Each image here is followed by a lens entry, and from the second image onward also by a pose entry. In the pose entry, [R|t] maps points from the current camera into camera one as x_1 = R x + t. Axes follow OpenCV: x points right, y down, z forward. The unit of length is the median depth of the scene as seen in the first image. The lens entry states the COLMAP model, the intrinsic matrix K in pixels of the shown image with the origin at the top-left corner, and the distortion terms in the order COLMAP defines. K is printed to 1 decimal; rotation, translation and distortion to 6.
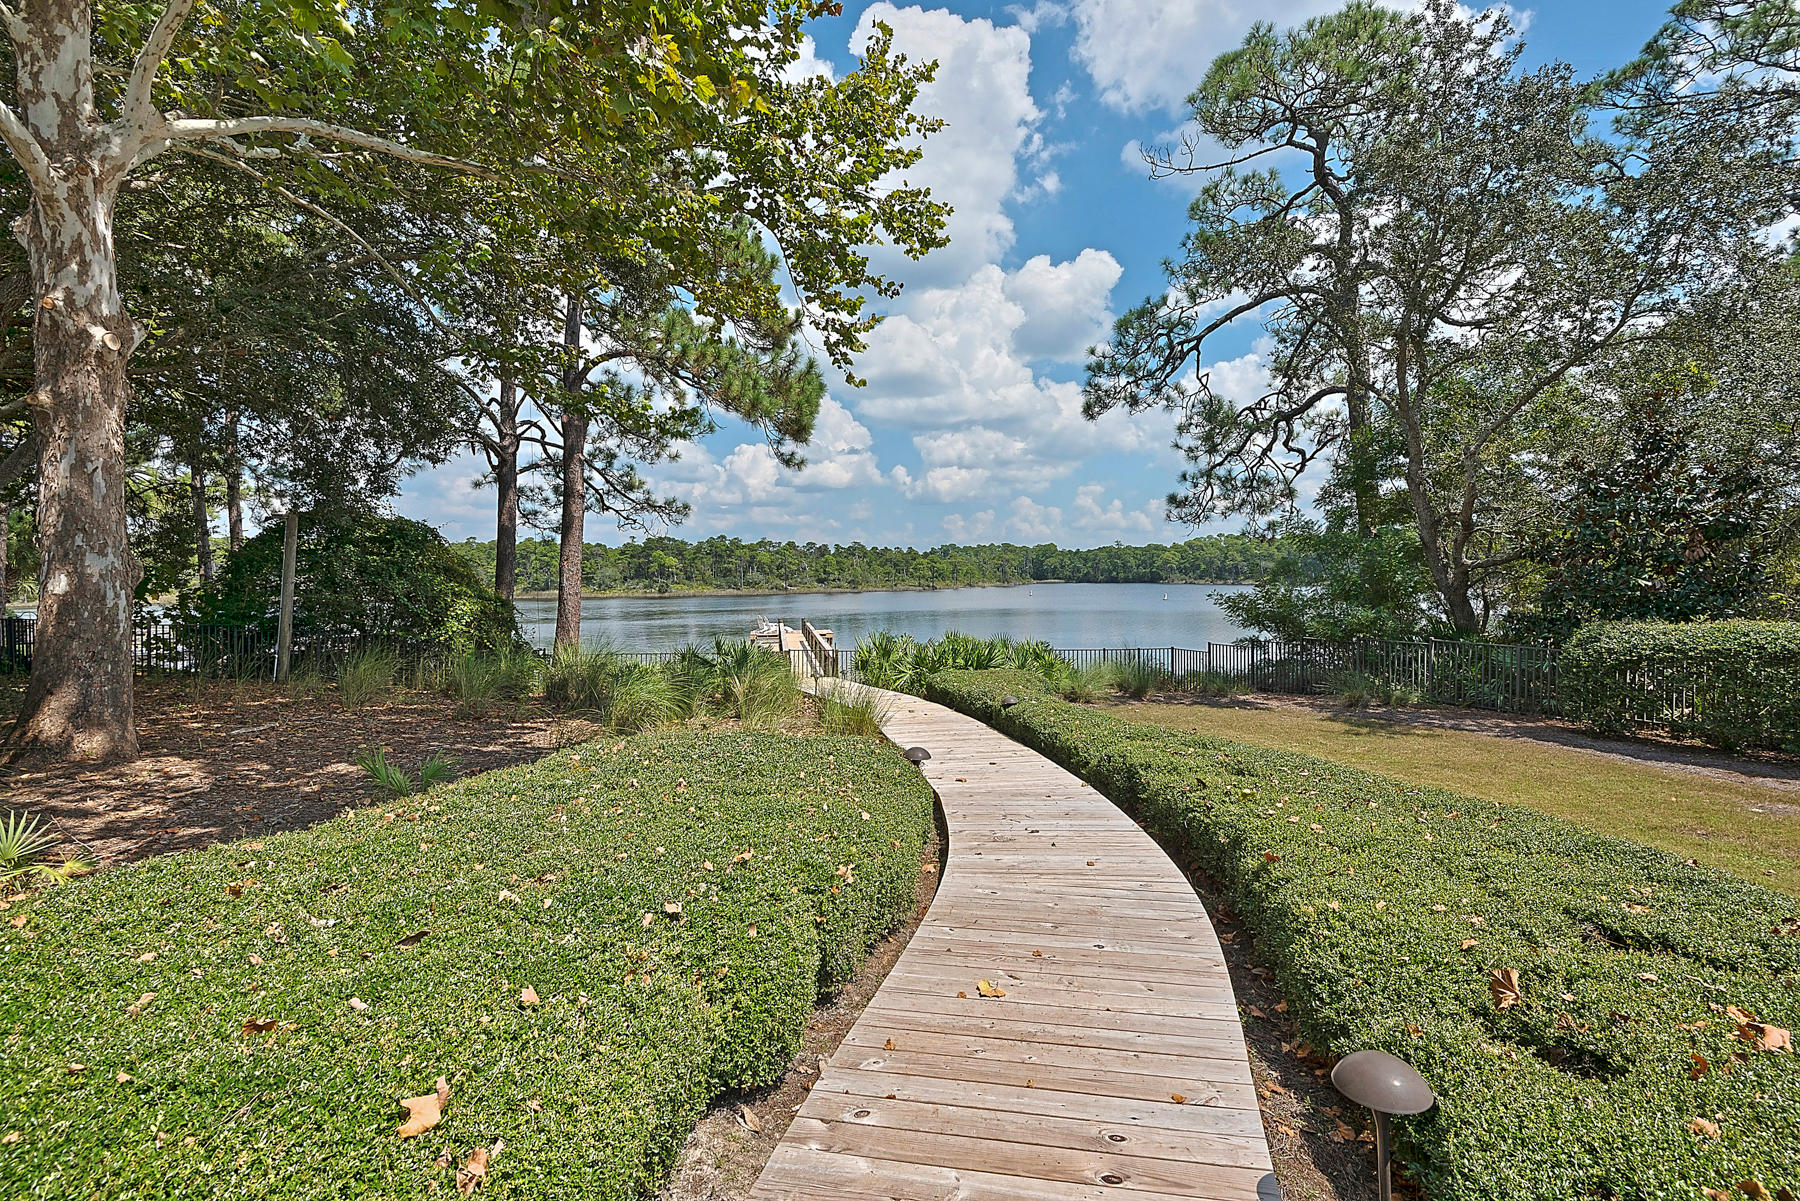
lens RADIAL K [[819.0, 0, 903.9], [0, 819.0, 594.4], [0, 0, 1]] dist [0.023284, -0.011747]
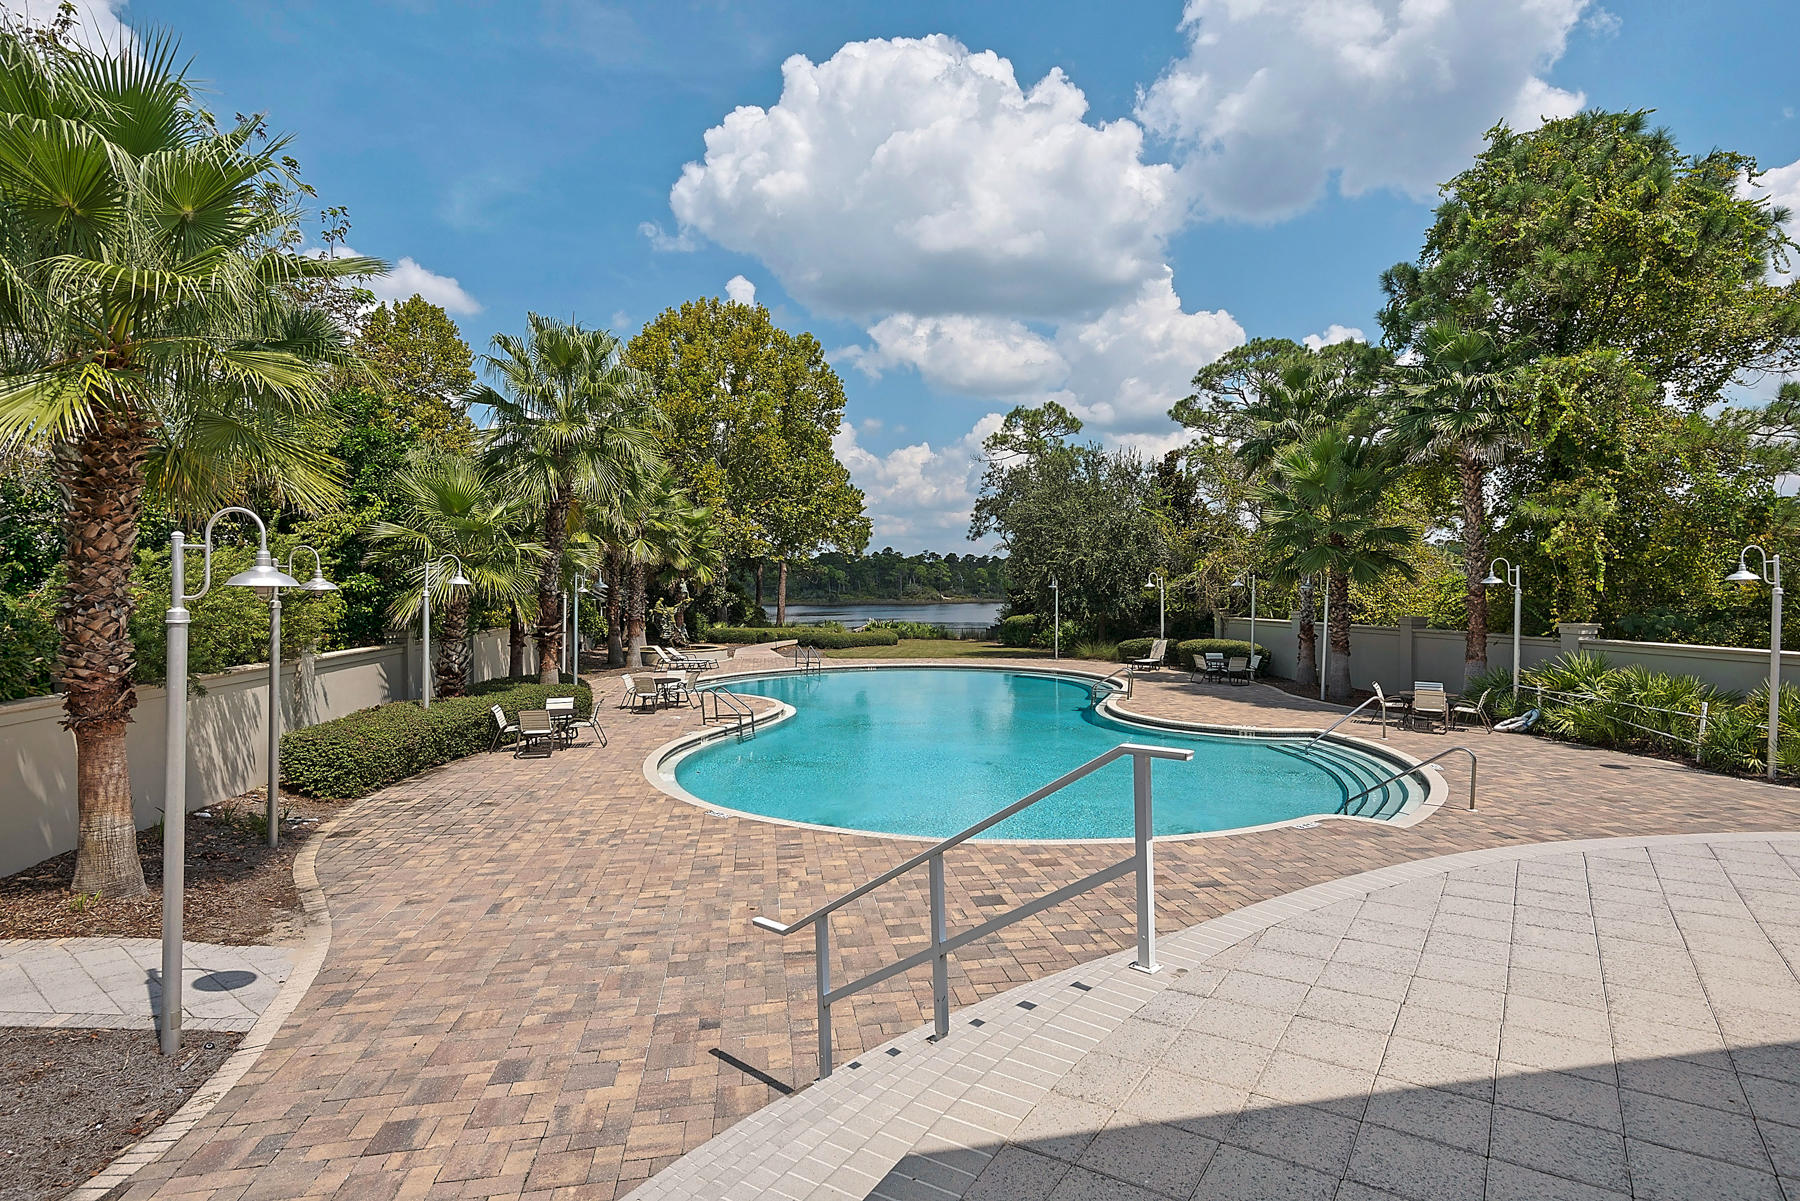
lens RADIAL K [[909.0, 0, 904.9], [0, 909.0, 594.5], [0, 0, 1]] dist [0.031378, -0.021150]
pose [[0.977090, 0.006693, -0.212720, 0.543111], [-0.008686, 0.999927, -0.008437, -0.016551], [0.212648, 0.010091, 0.977077, -1.587540]]
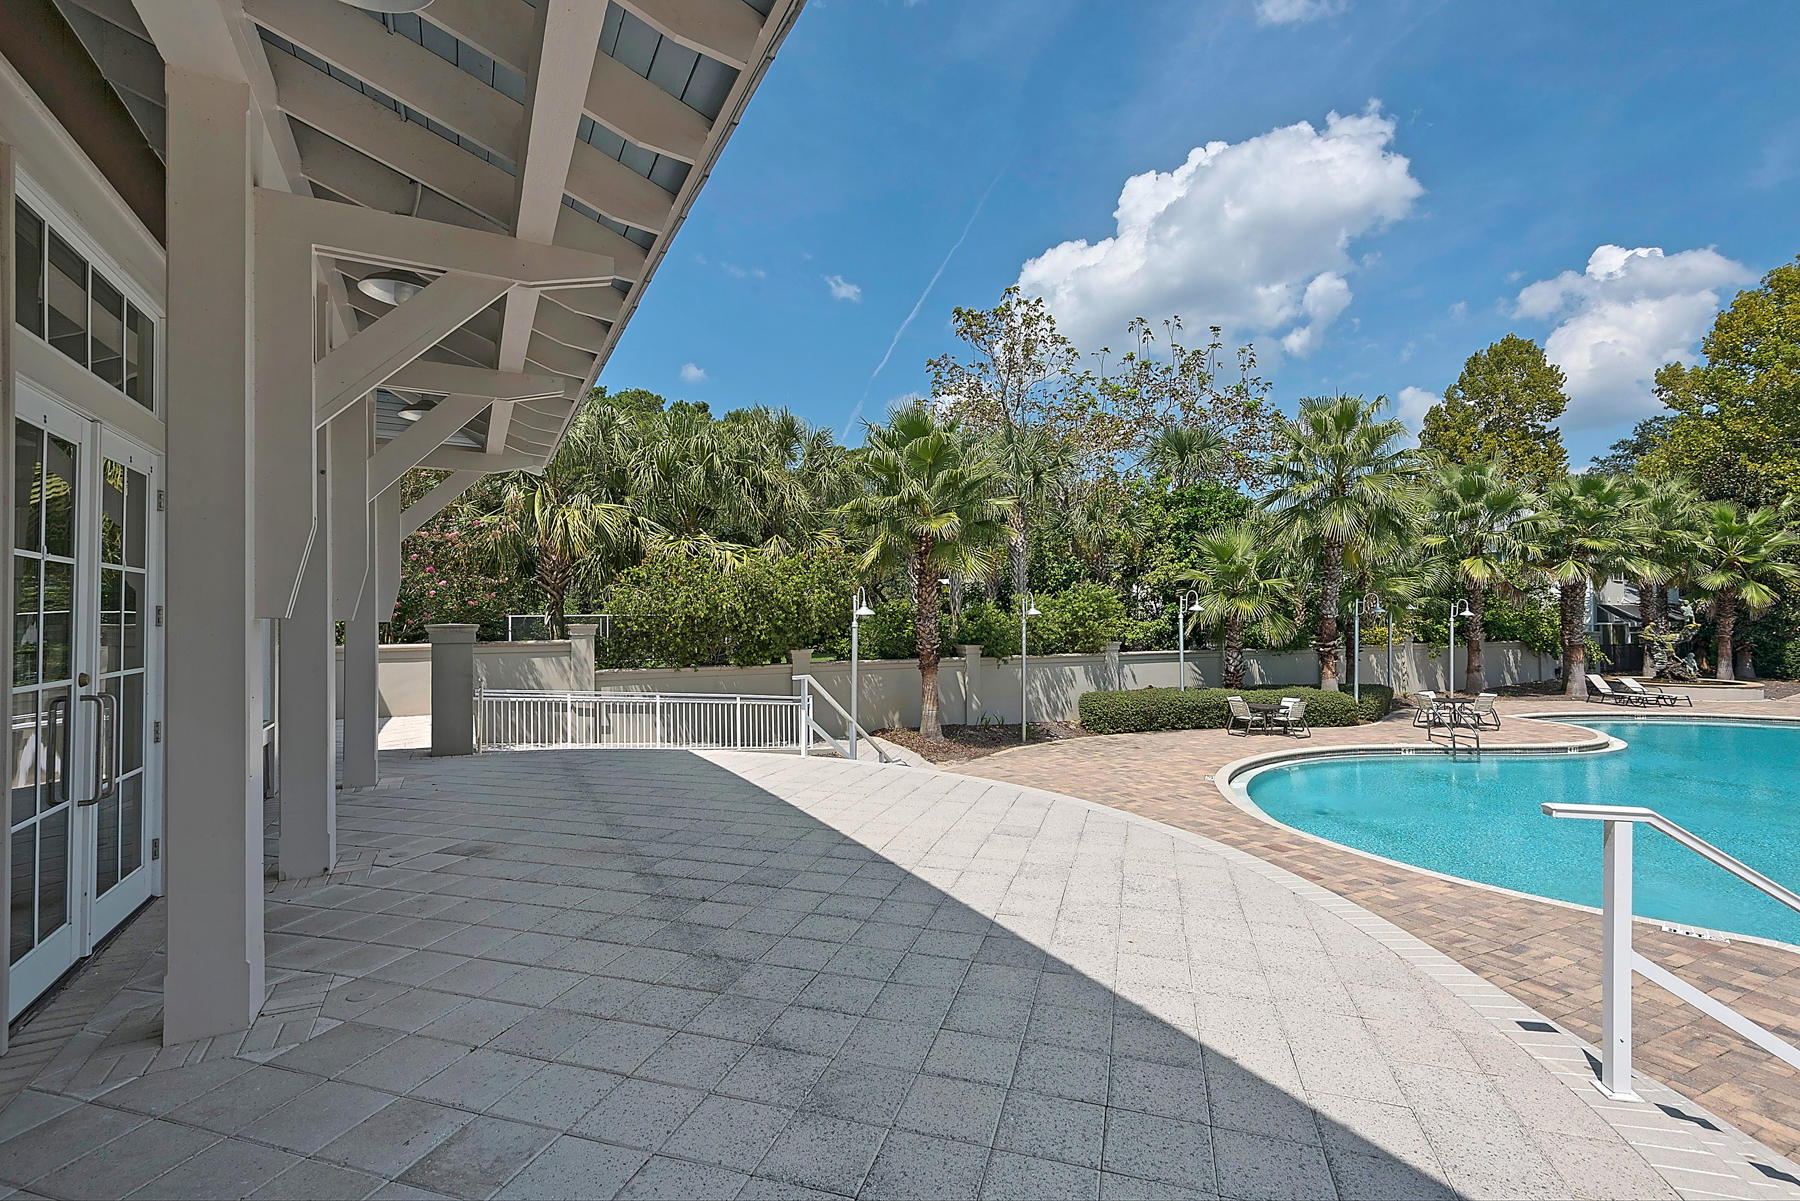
lens RADIAL K [[808.9, 0, 868.2], [0, 808.9, 602.3], [0, 0, 1]] dist [0.000964, -0.009179]
pose [[0.073566, -0.003880, -0.997283, 0.869348], [-0.017113, 0.999840, -0.005152, -0.023429], [0.997144, 0.017446, 0.073487, -1.449818]]
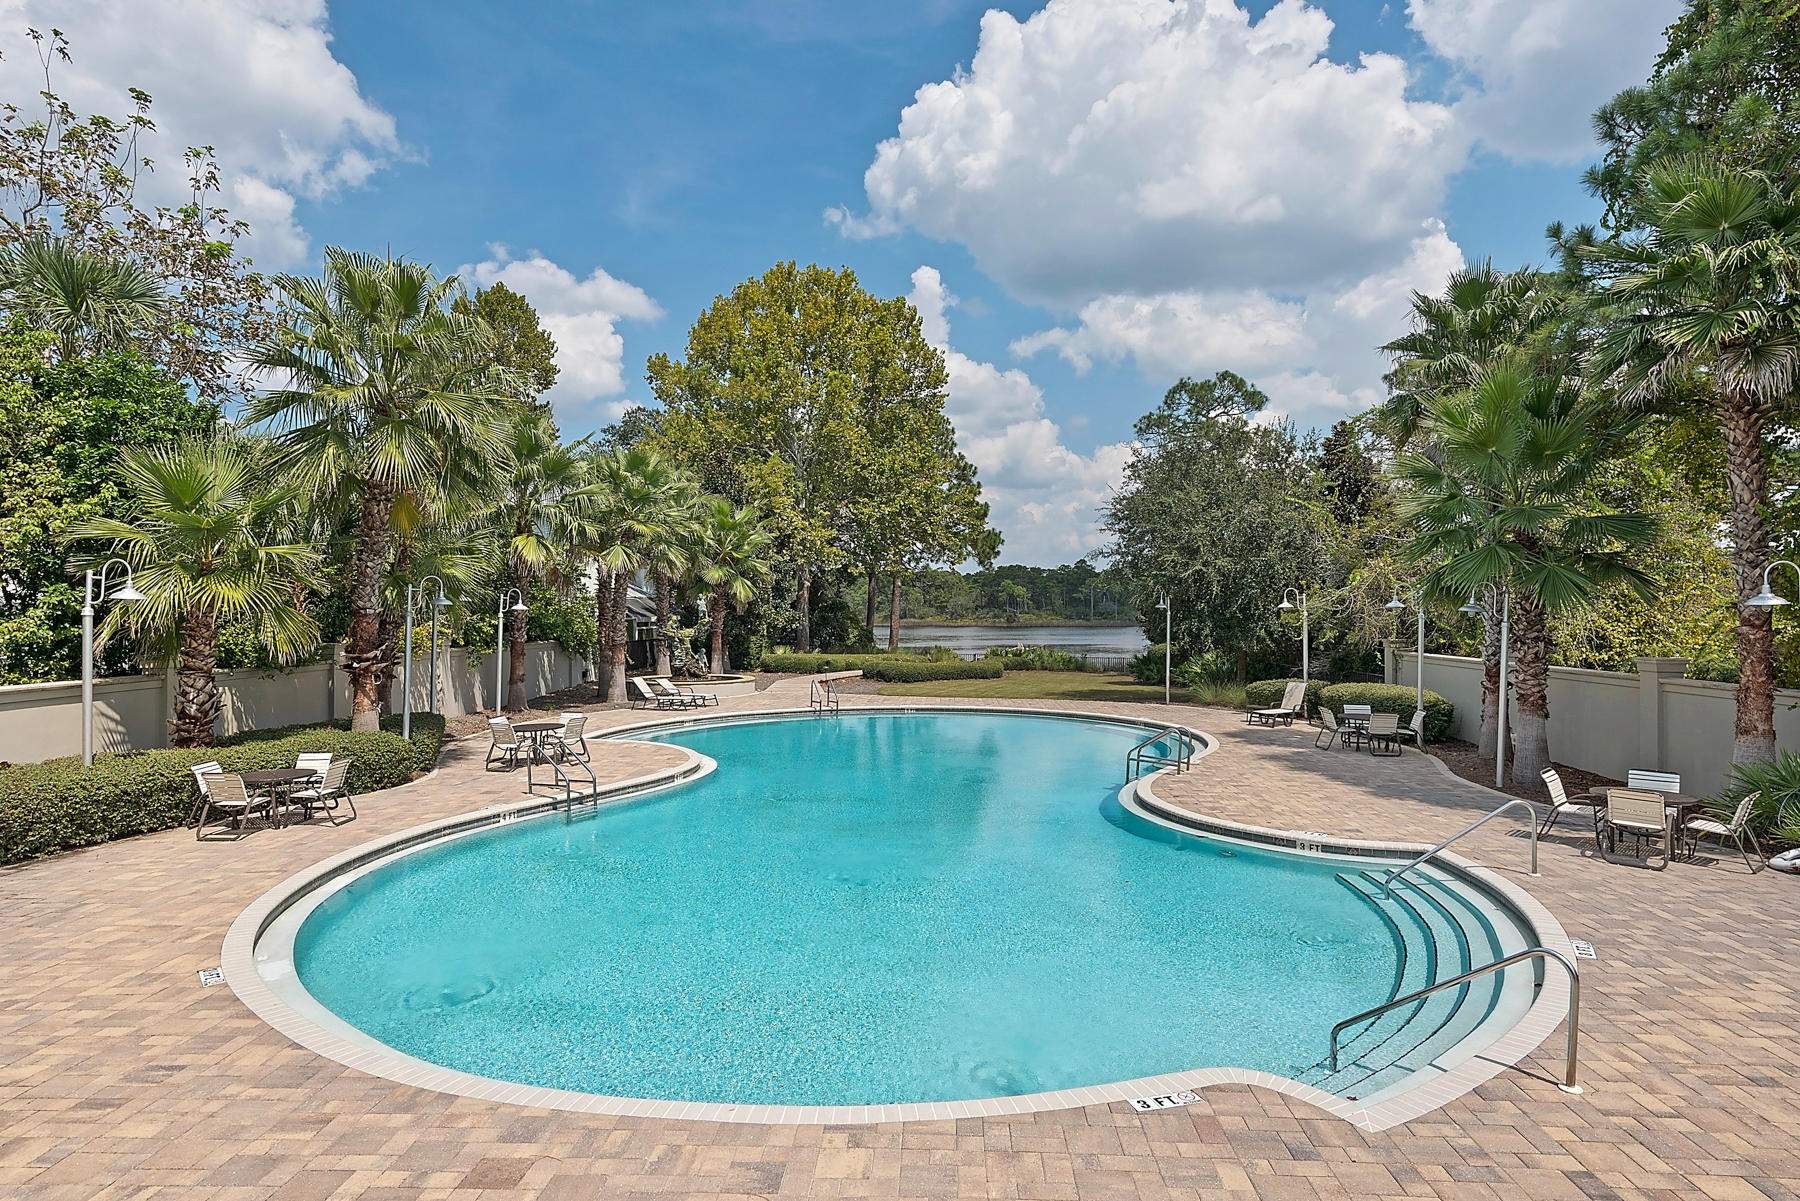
lens RADIAL K [[1025.8, 0, 902.5], [0, 1025.8, 594.9], [0, 0, 1]] dist [0.052177, -0.029840]
pose [[0.913671, 0.005984, -0.406411, 0.667845], [-0.017310, 0.999557, -0.024198, -0.021609], [0.406086, 0.029144, 0.913370, -1.386523]]
